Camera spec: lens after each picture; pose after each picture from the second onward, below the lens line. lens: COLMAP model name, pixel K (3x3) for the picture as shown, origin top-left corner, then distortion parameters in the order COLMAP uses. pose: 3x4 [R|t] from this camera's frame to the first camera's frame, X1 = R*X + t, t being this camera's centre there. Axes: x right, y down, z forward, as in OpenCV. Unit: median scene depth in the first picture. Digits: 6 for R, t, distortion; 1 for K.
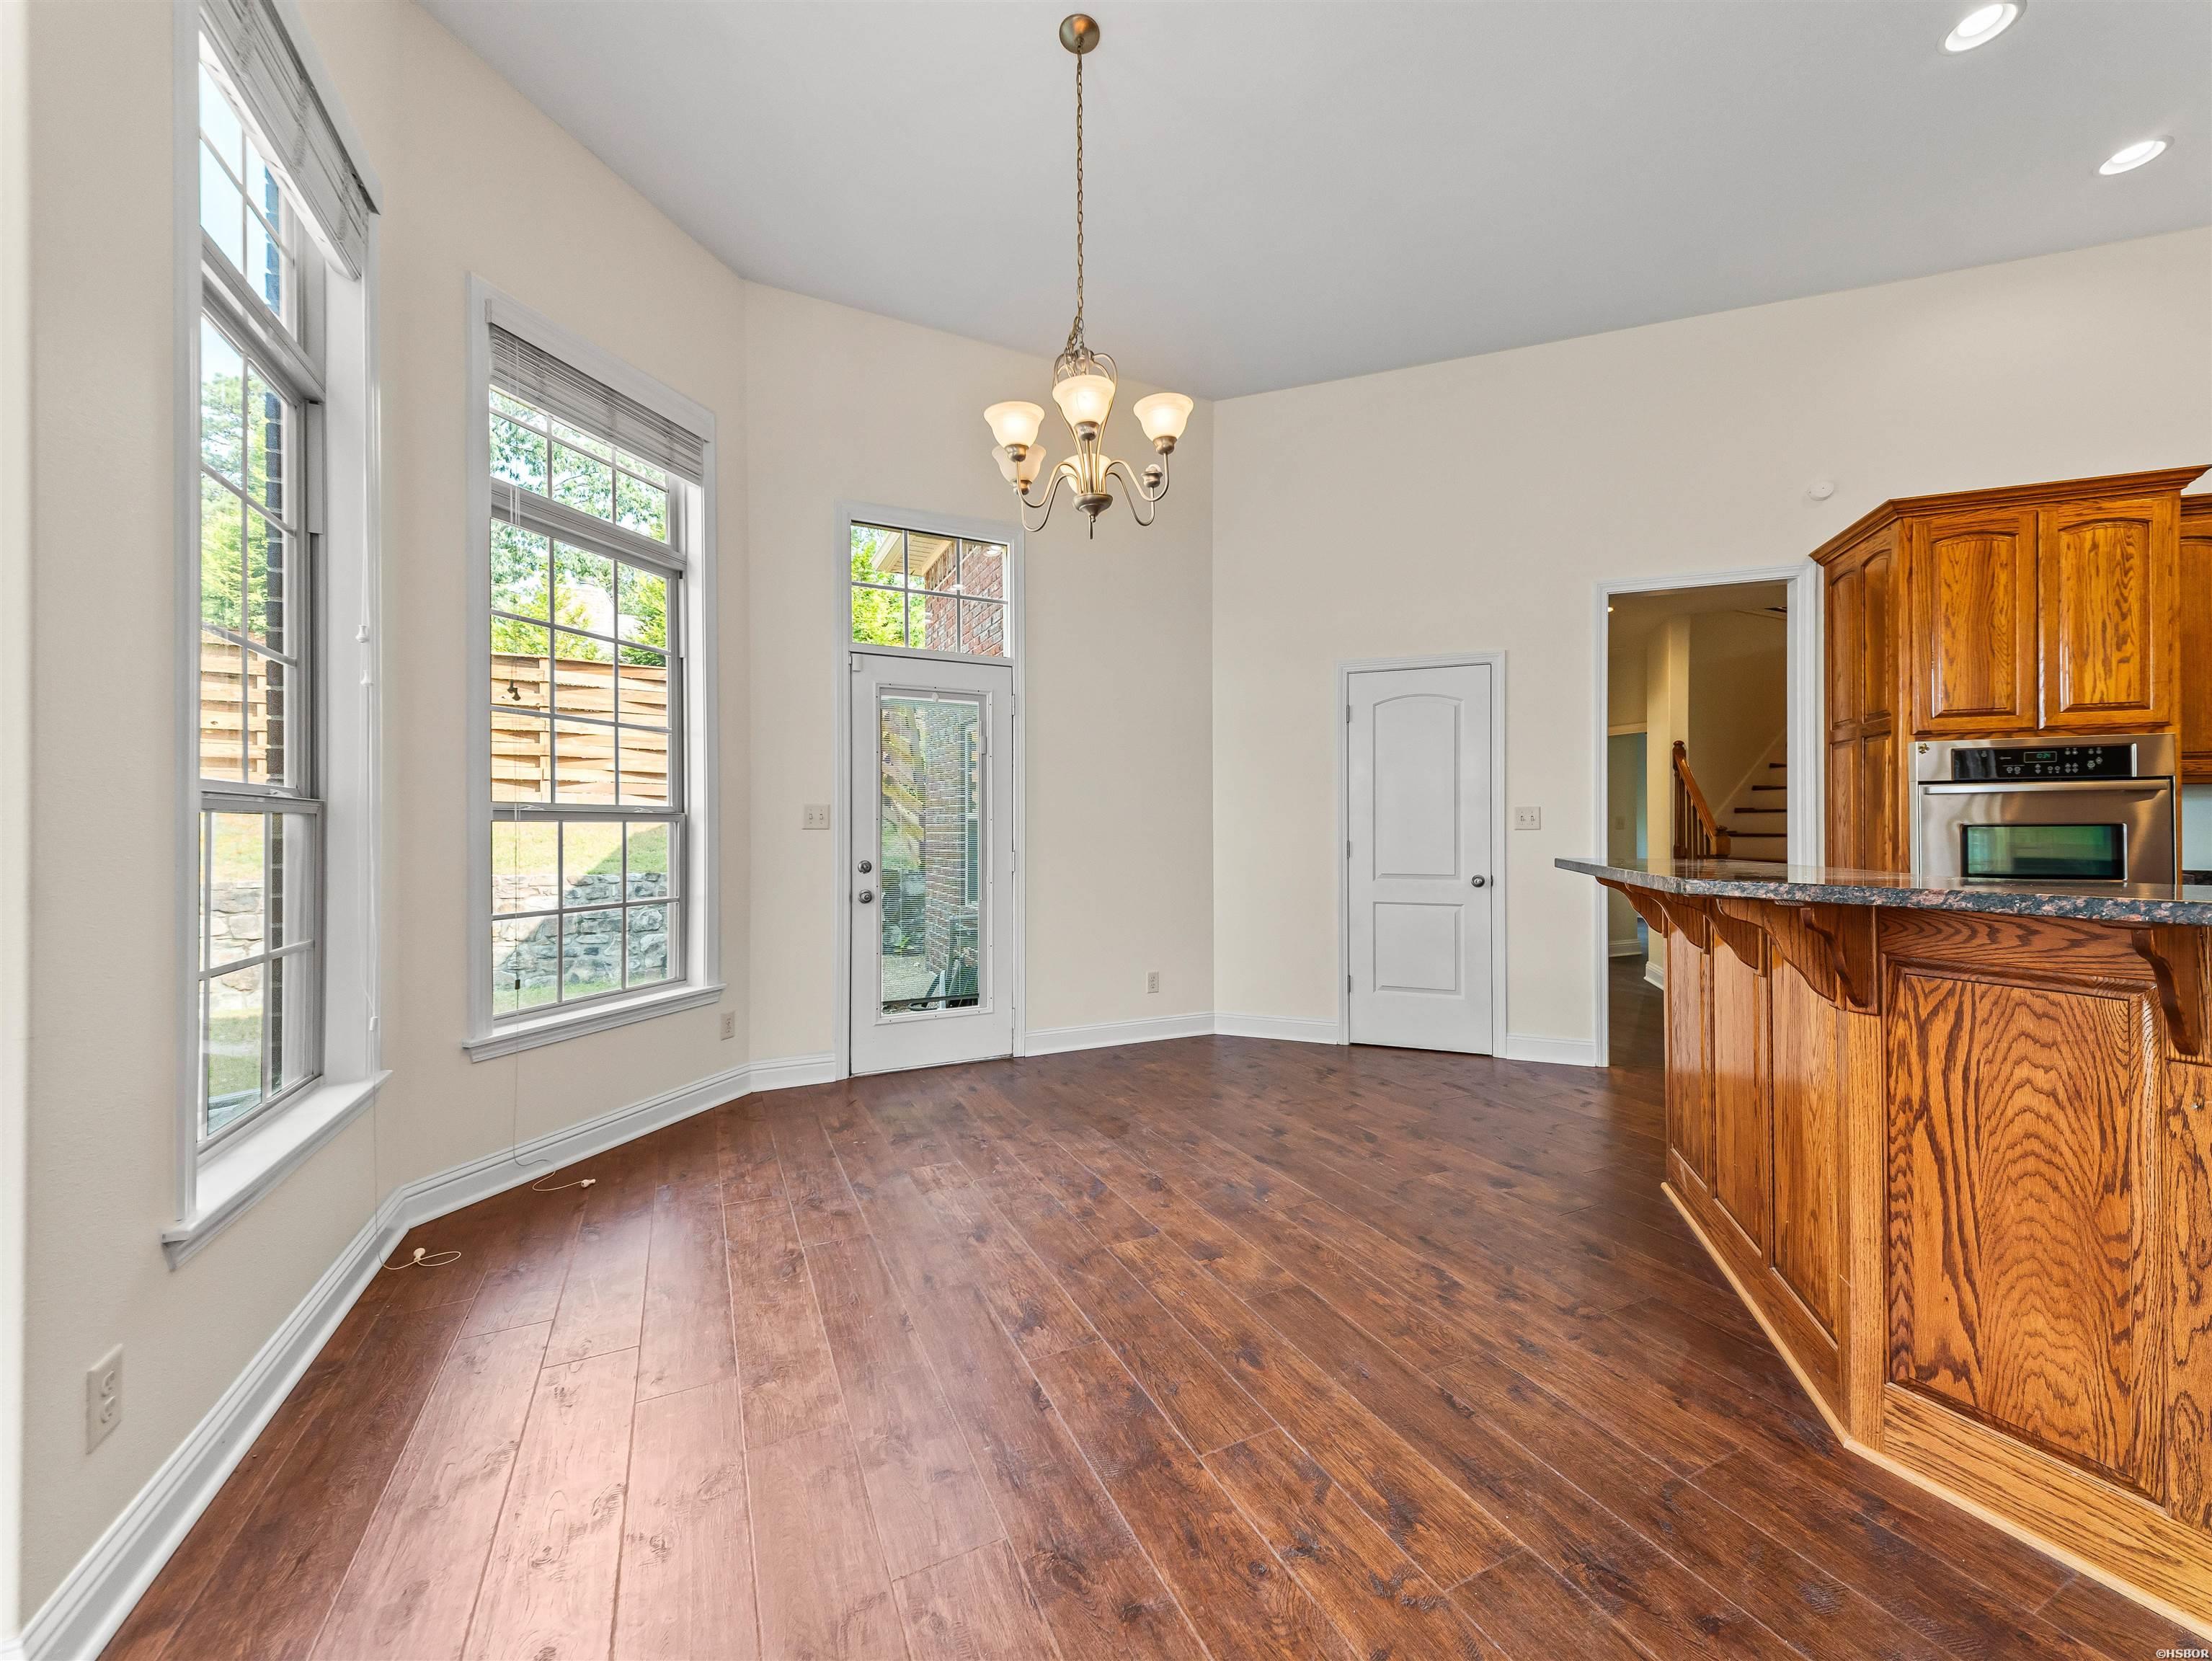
lens RADIAL K [[860.0, 0, 1102.2], [0, 860.0, 829.4], [0, 0, 1]] dist [0.003339, -0.000129]
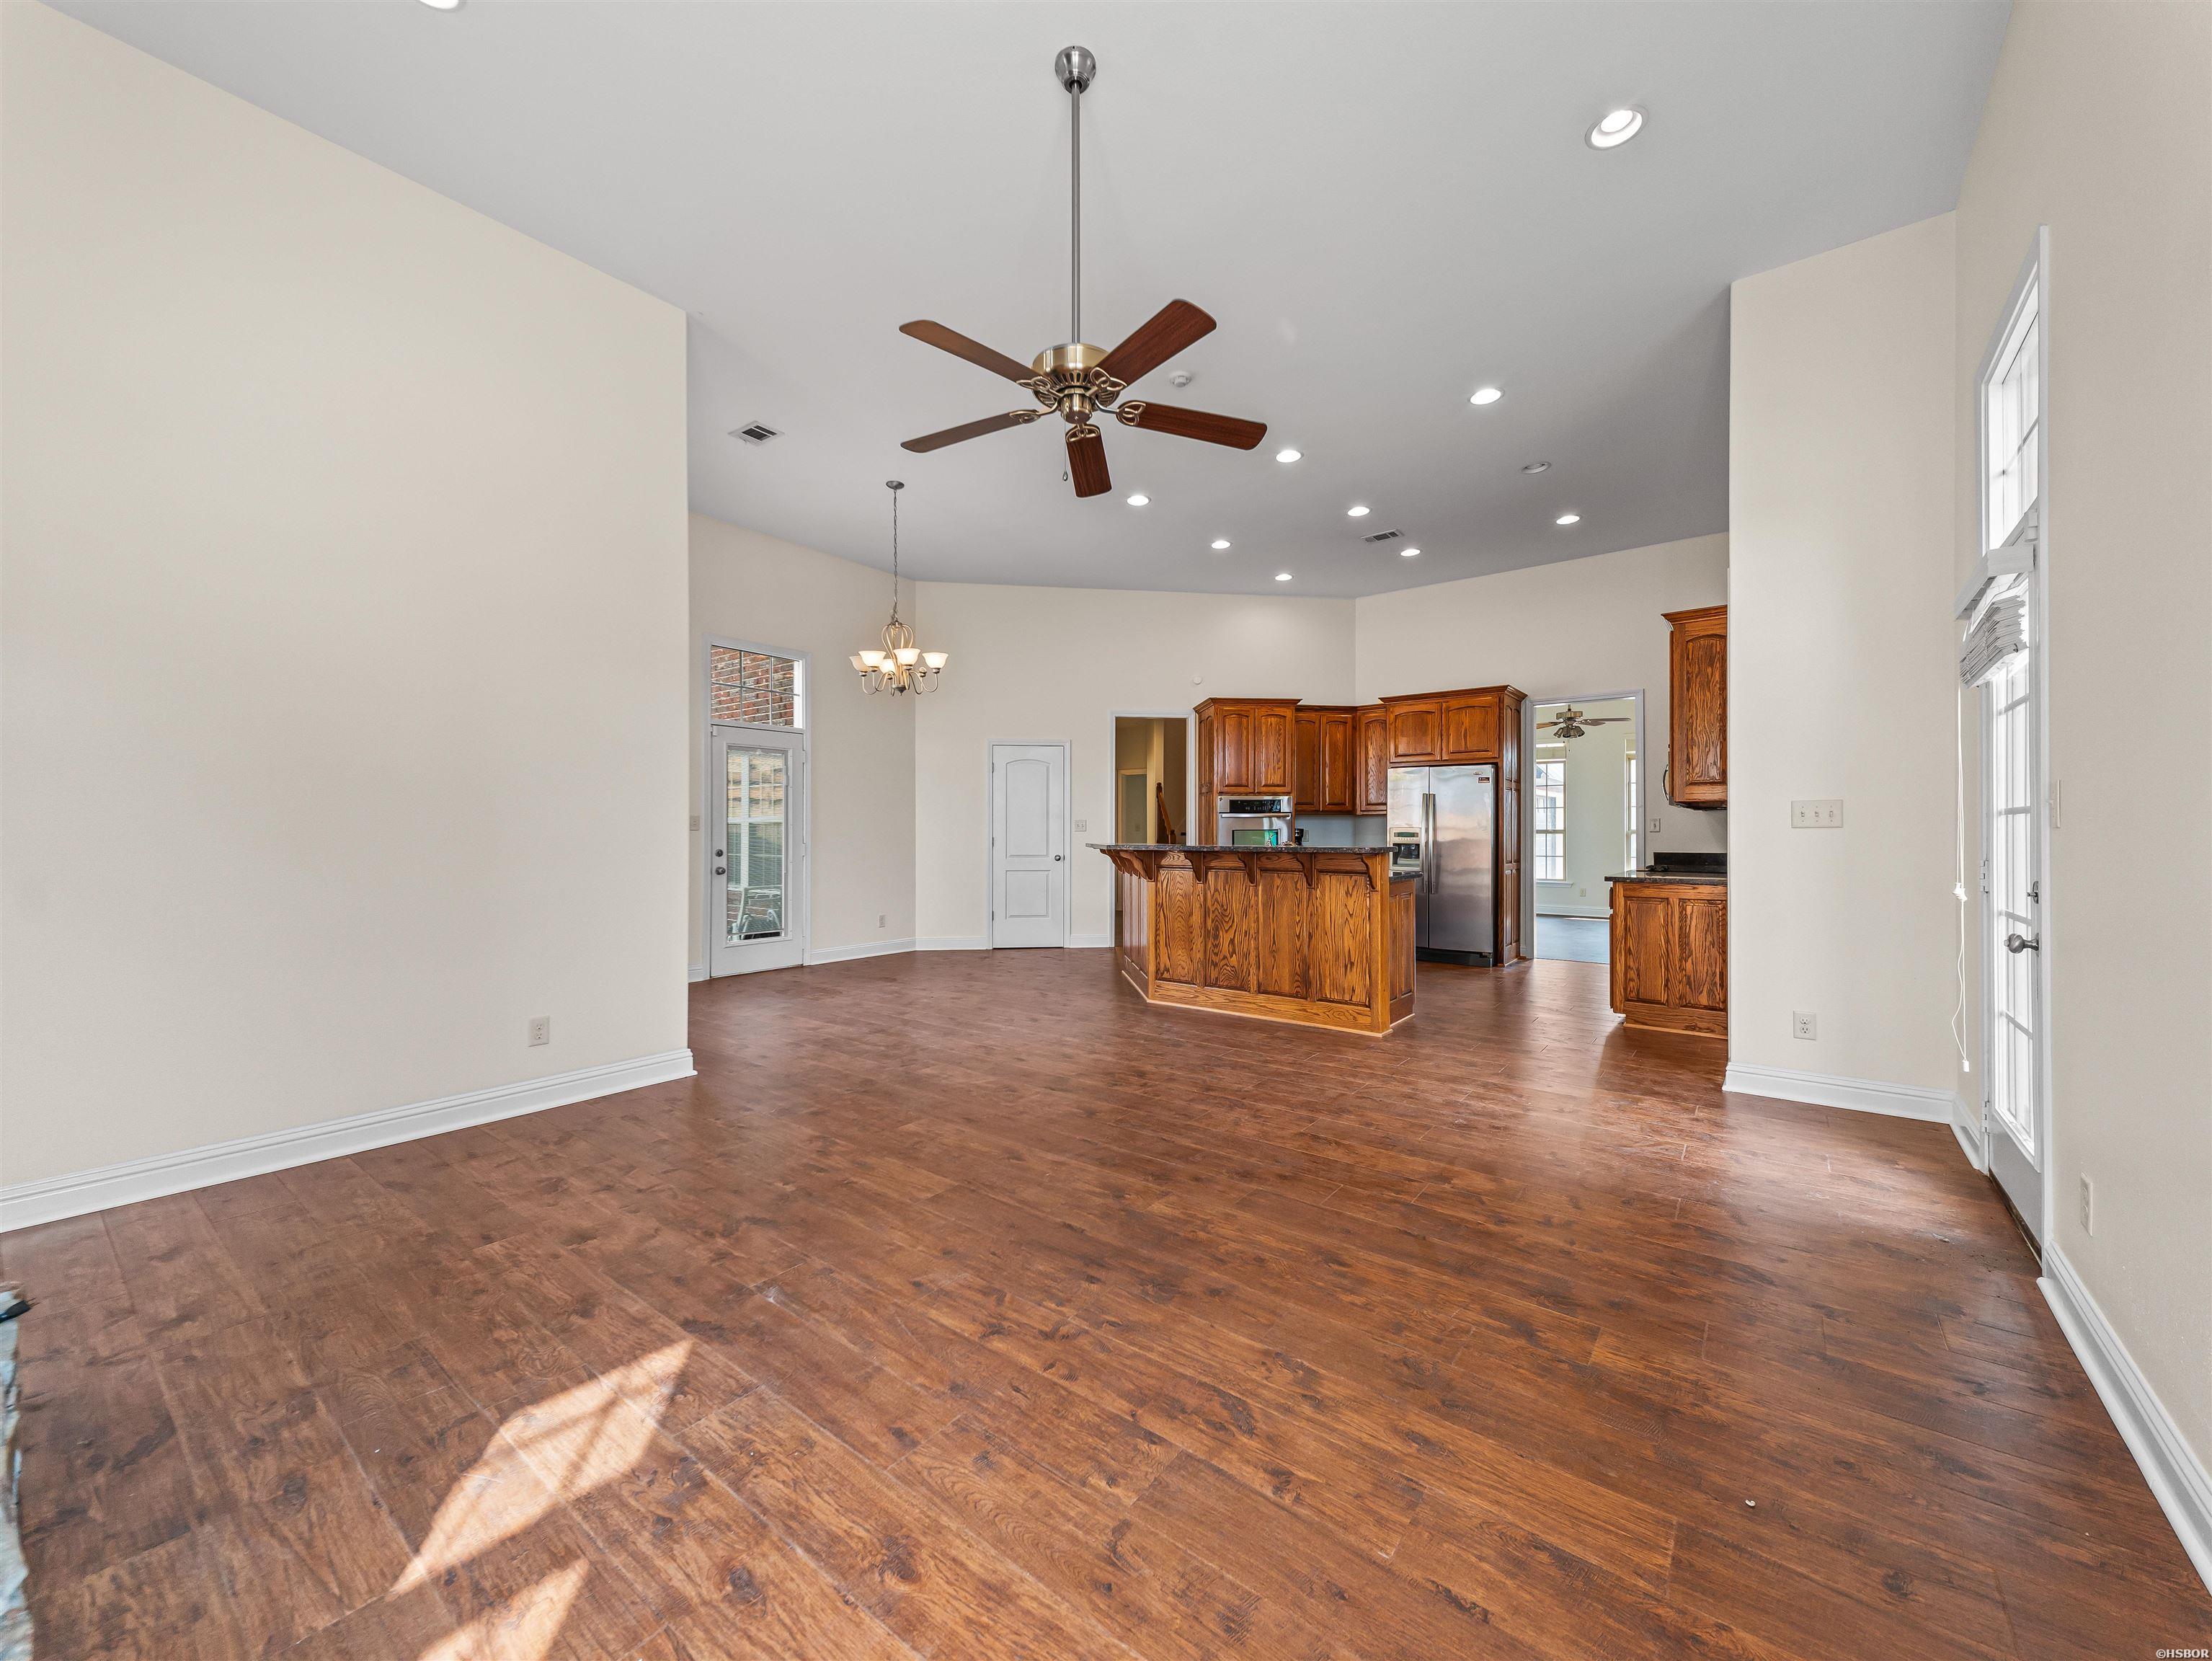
lens RADIAL K [[860.0, 0, 1105.3], [0, 860.0, 829.2], [0, 0, 1]] dist [0.003339, -0.000129]
pose [[0.896527, 0.002293, 0.442983, -0.390887], [-0.001387, 0.999996, -0.002371, 0.000528], [-0.442986, 0.001511, 0.896527, -0.942710]]
